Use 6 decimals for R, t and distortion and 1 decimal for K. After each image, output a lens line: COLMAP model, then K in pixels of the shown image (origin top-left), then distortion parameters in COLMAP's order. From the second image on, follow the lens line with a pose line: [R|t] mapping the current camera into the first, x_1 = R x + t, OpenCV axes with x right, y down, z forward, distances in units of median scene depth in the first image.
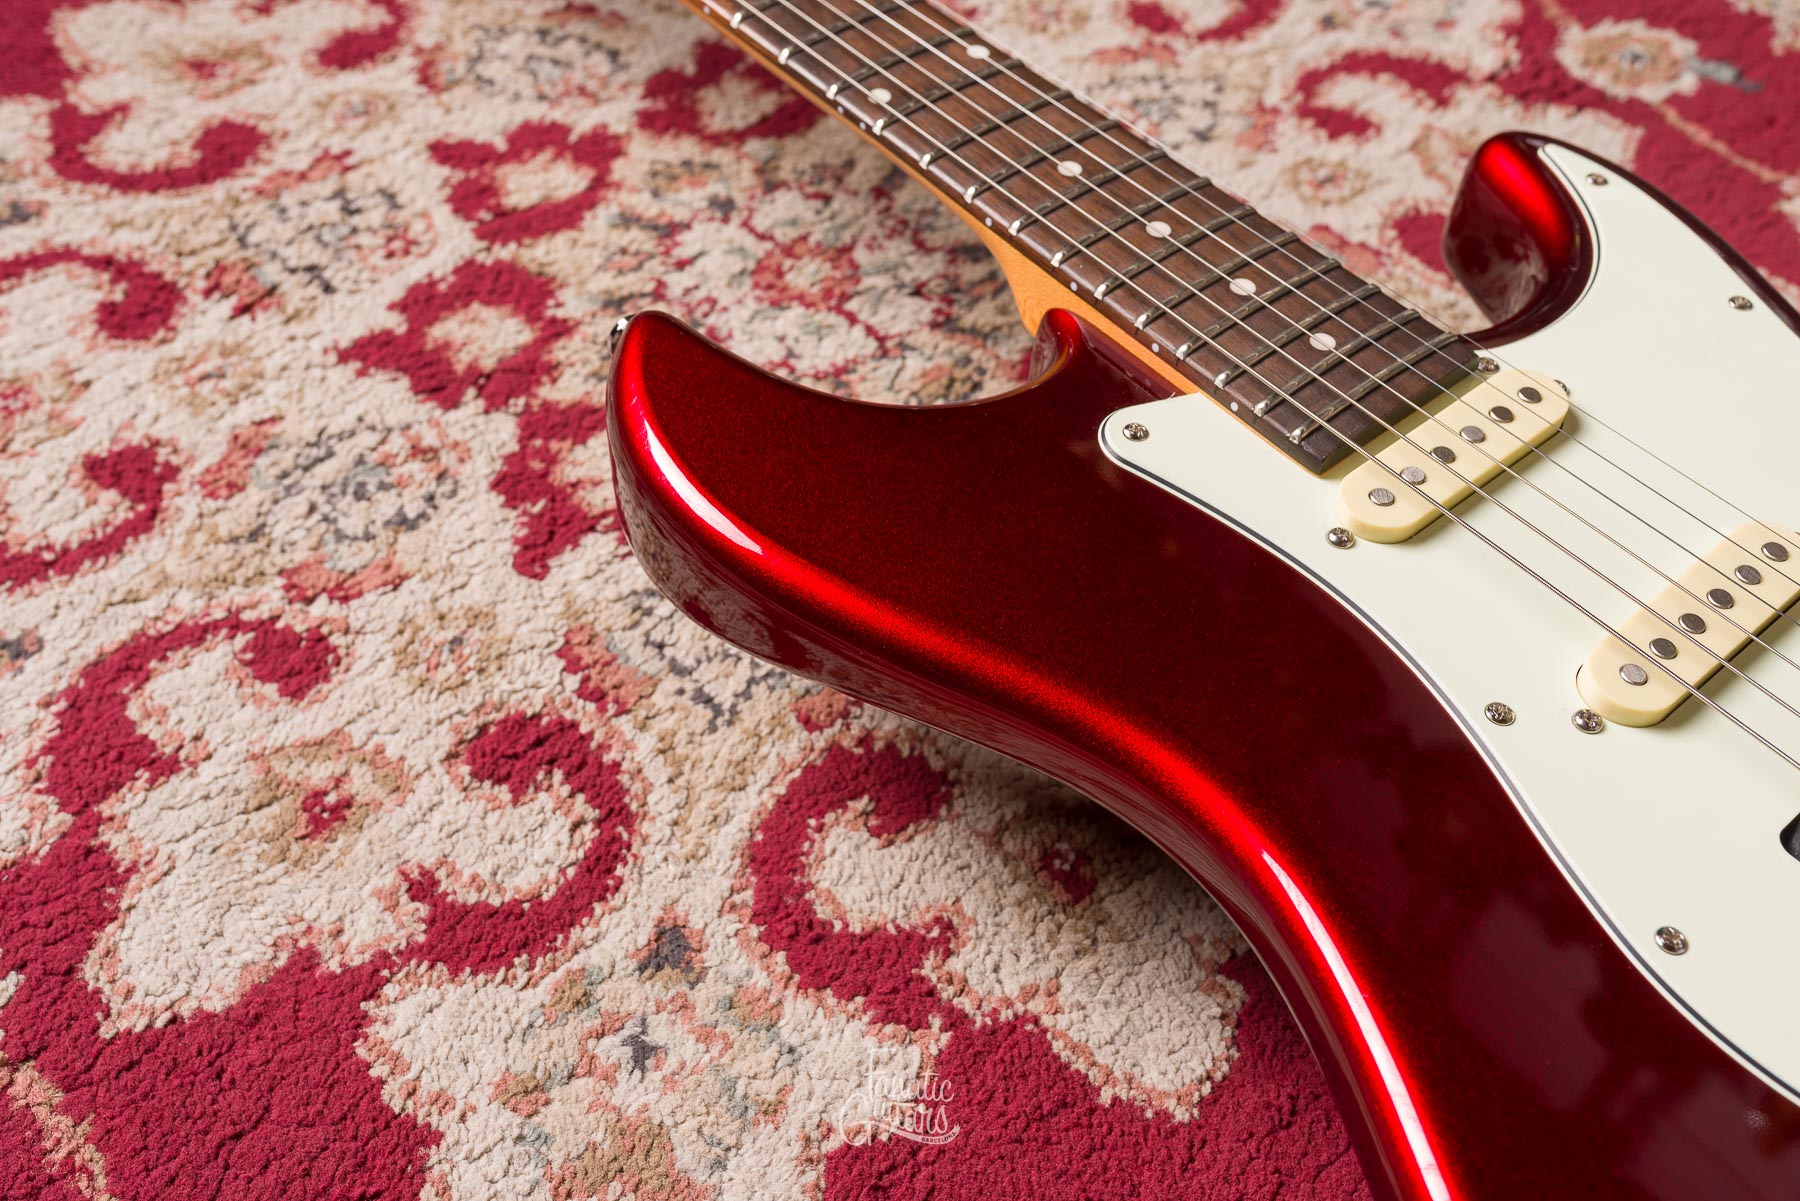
lens RADIAL K [[1787.7, 0, 905.3], [0, 1787.7, 601.0], [0, 0, 1]] dist [0.001115, 0.000000]
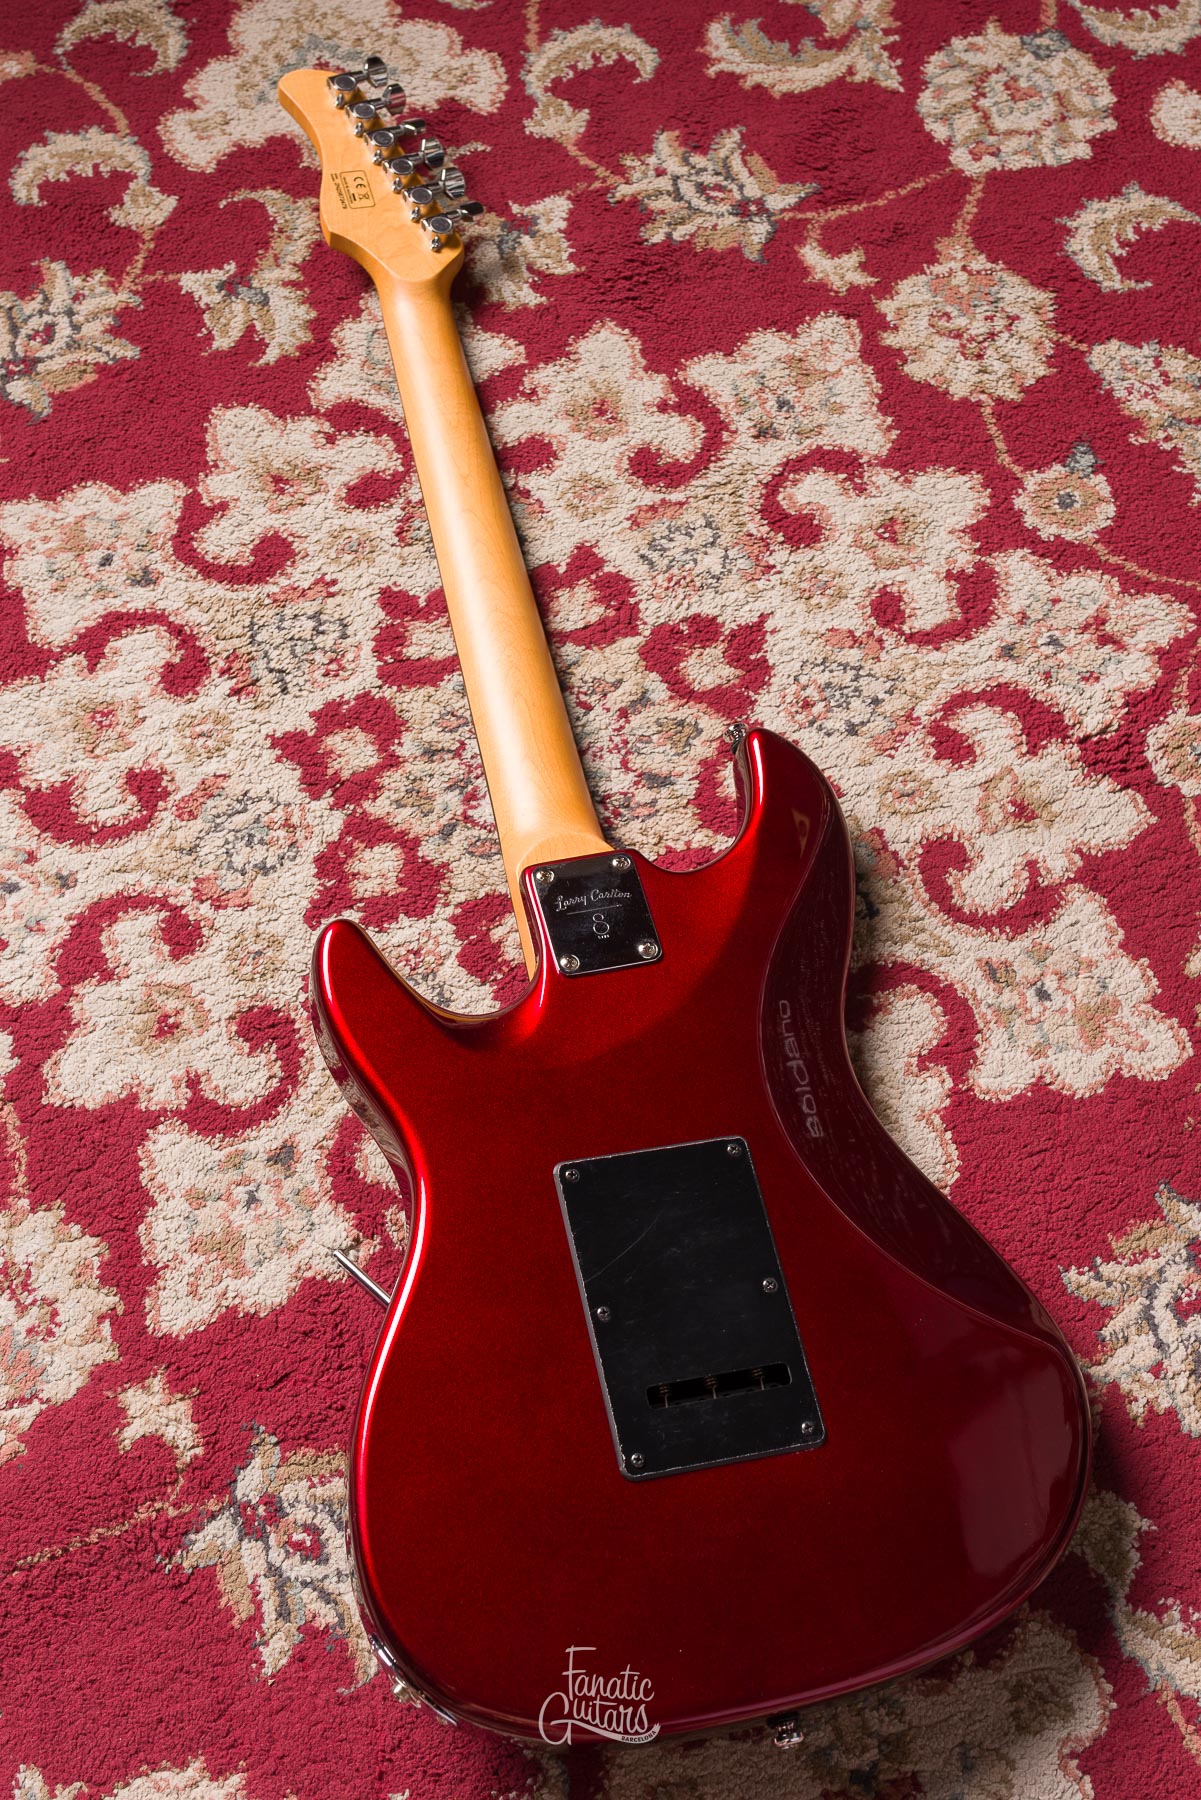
lens RADIAL K [[2128.4, 0, 591.1], [0, 2128.4, 882.4], [0, 0, 1]] dist [-0.000826, 0.000000]
pose [[0.904110, 0.345403, -0.251557, 0.582544], [-0.272978, 0.919806, 0.281850, -0.739809], [0.328736, -0.186154, 0.925894, -0.926948]]
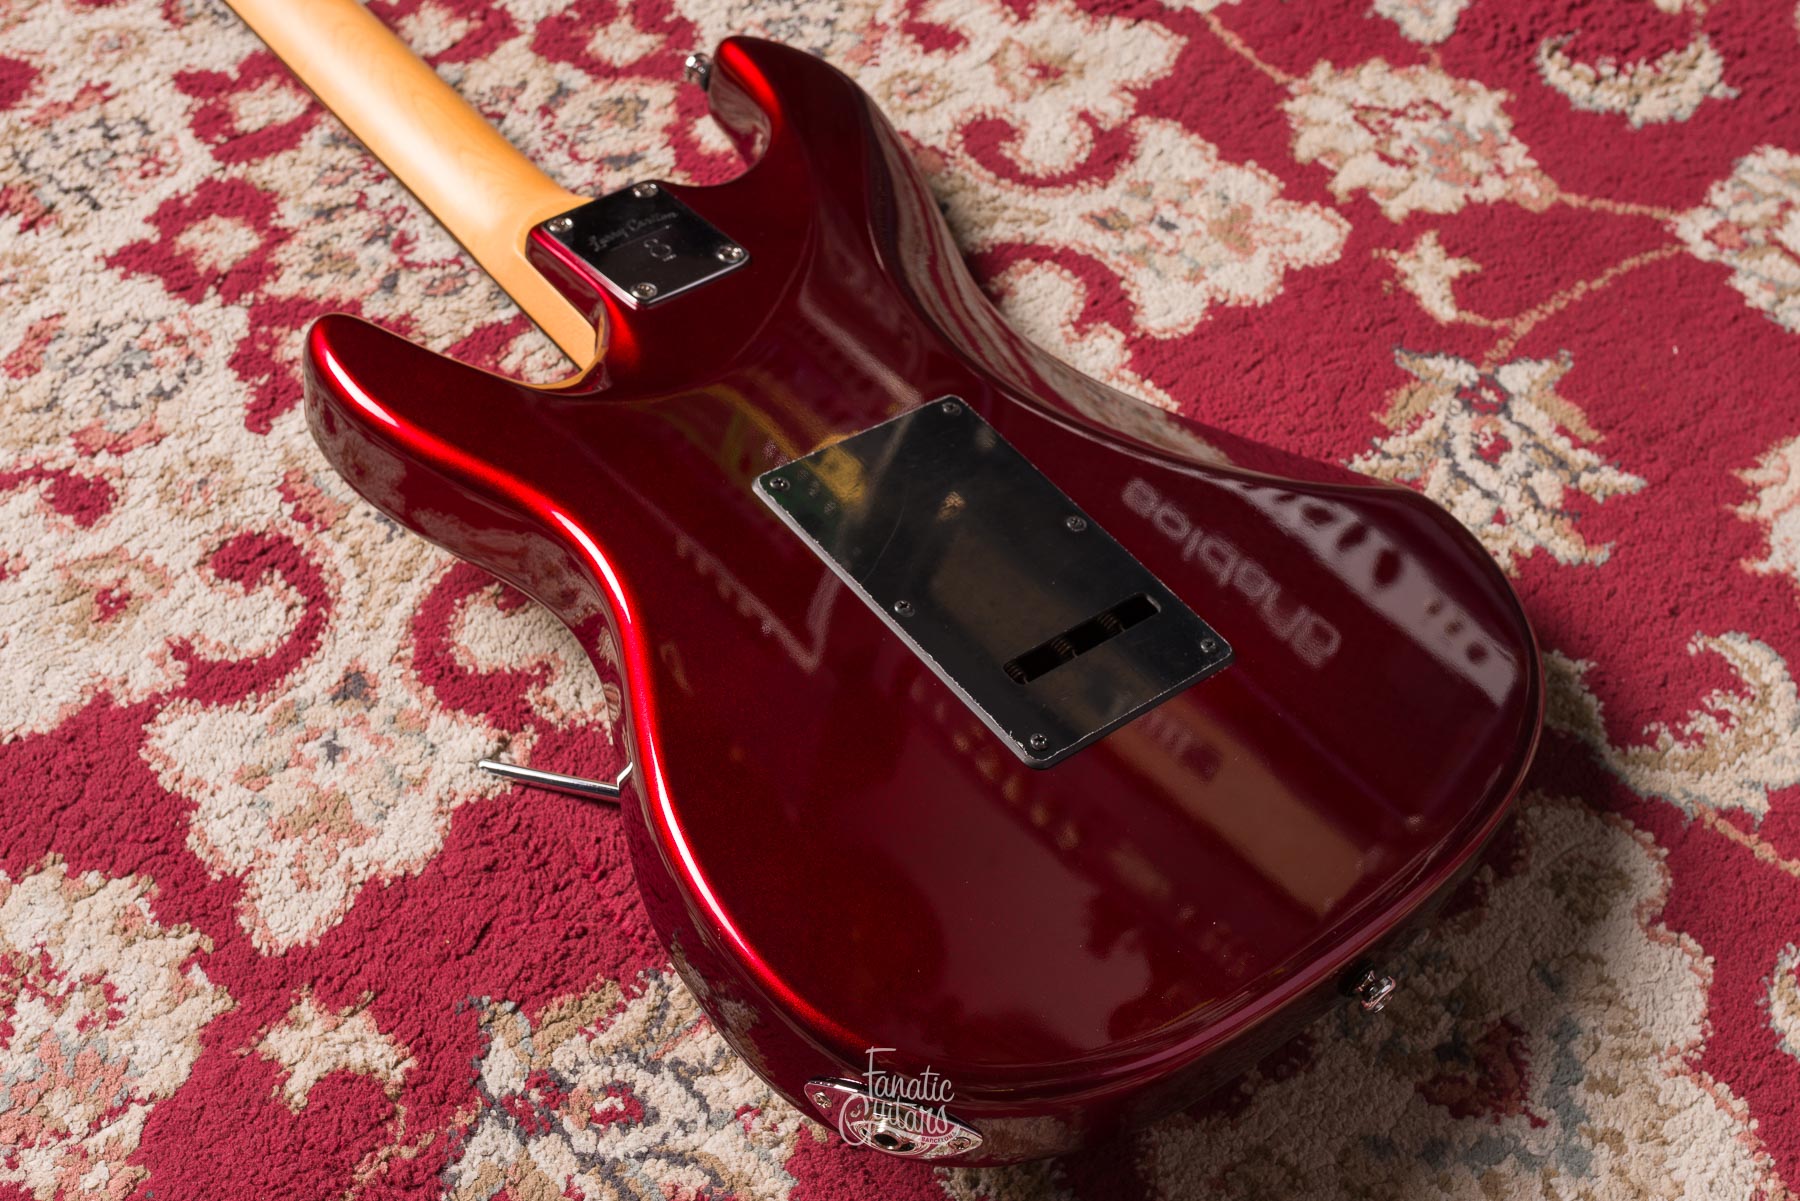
lens RADIAL K [[2216.3, 0, 962.0], [0, 2216.3, 625.2], [0, 0, 1]] dist [0.000507, 0.000000]
pose [[0.998781, -0.027168, 0.041211, 0.242709], [0.023378, 0.995685, 0.089809, -0.006662], [-0.043473, -0.088736, 0.995106, -0.686884]]
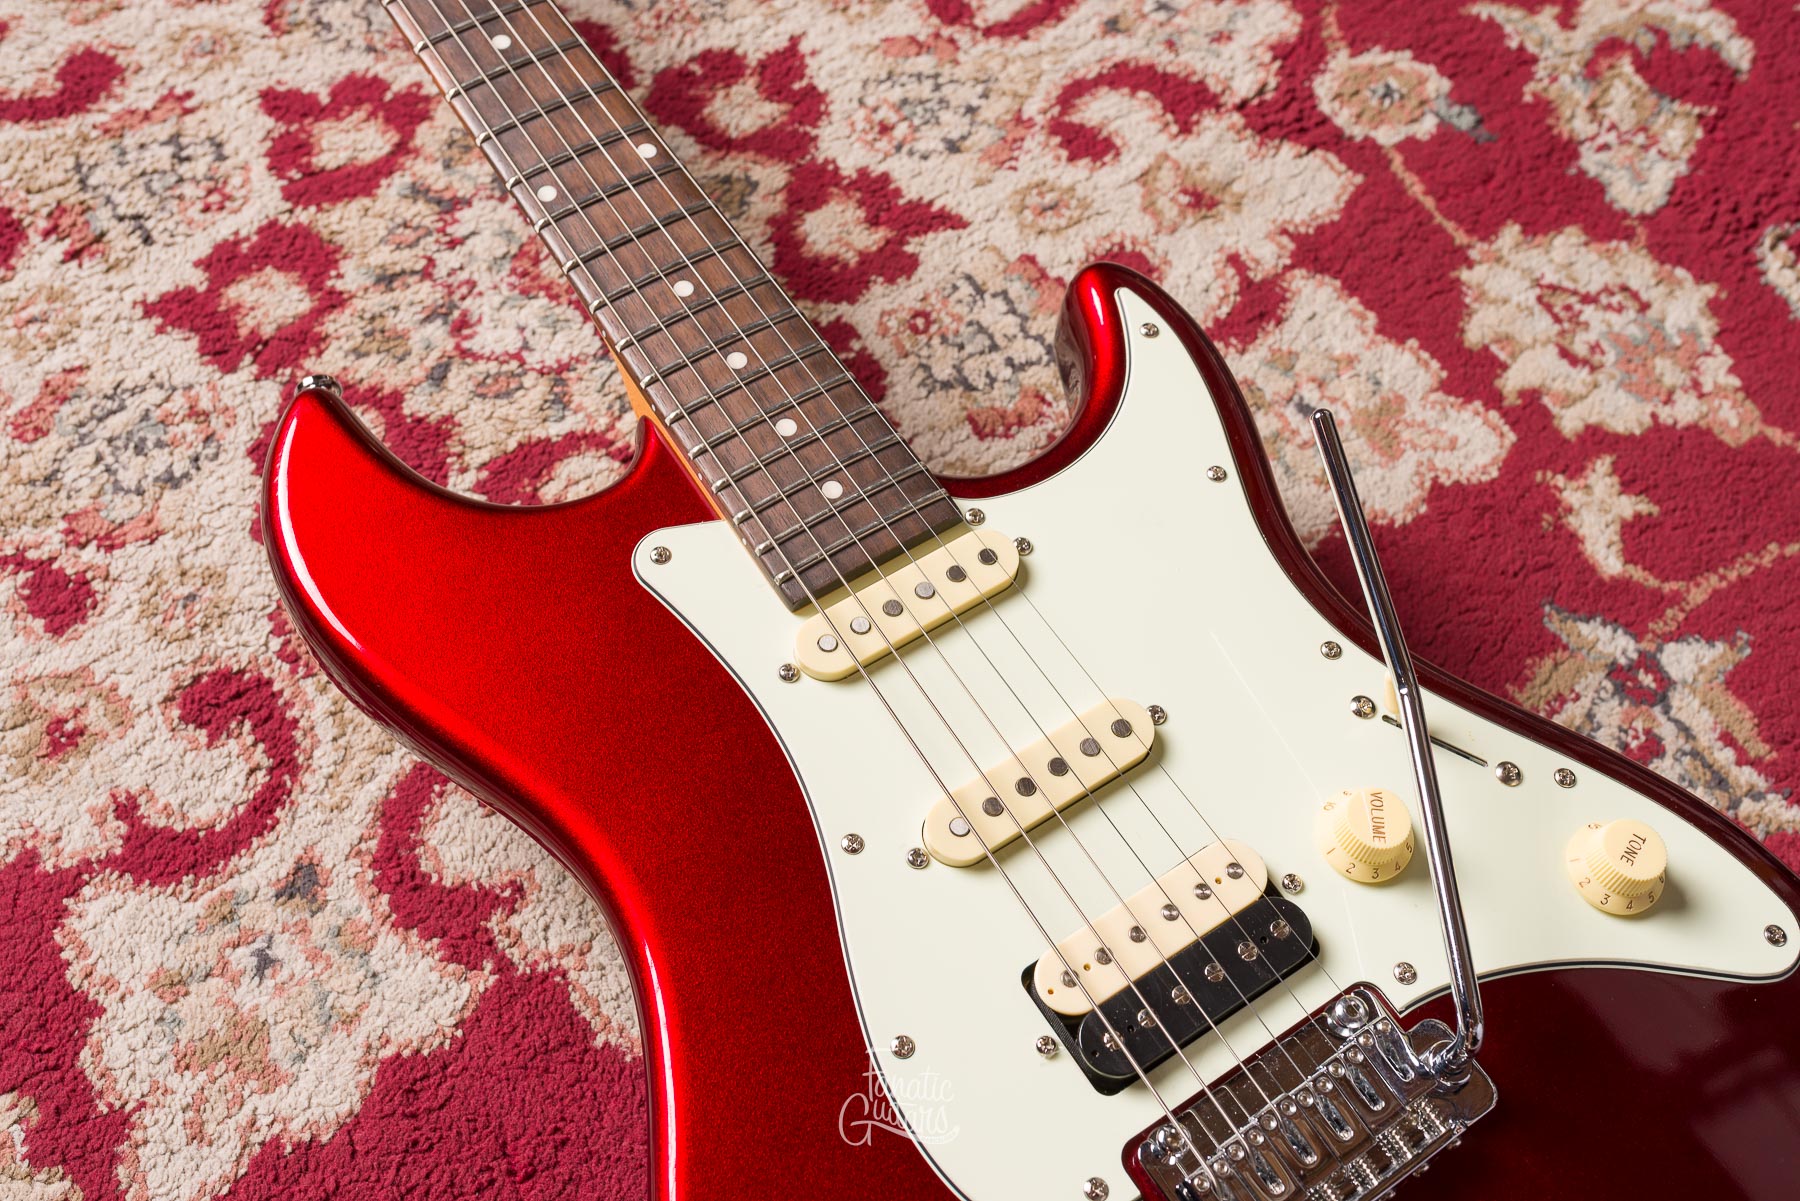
lens RADIAL K [[1787.7, 0, 907.3], [0, 1787.7, 588.9], [0, 0, 1]] dist [0.001115, 0.000000]
pose [[0.991824, 0.118862, -0.046436, 0.282430], [-0.107658, 0.974754, 0.195611, -0.262632], [0.068514, -0.189012, 0.979582, -0.175070]]
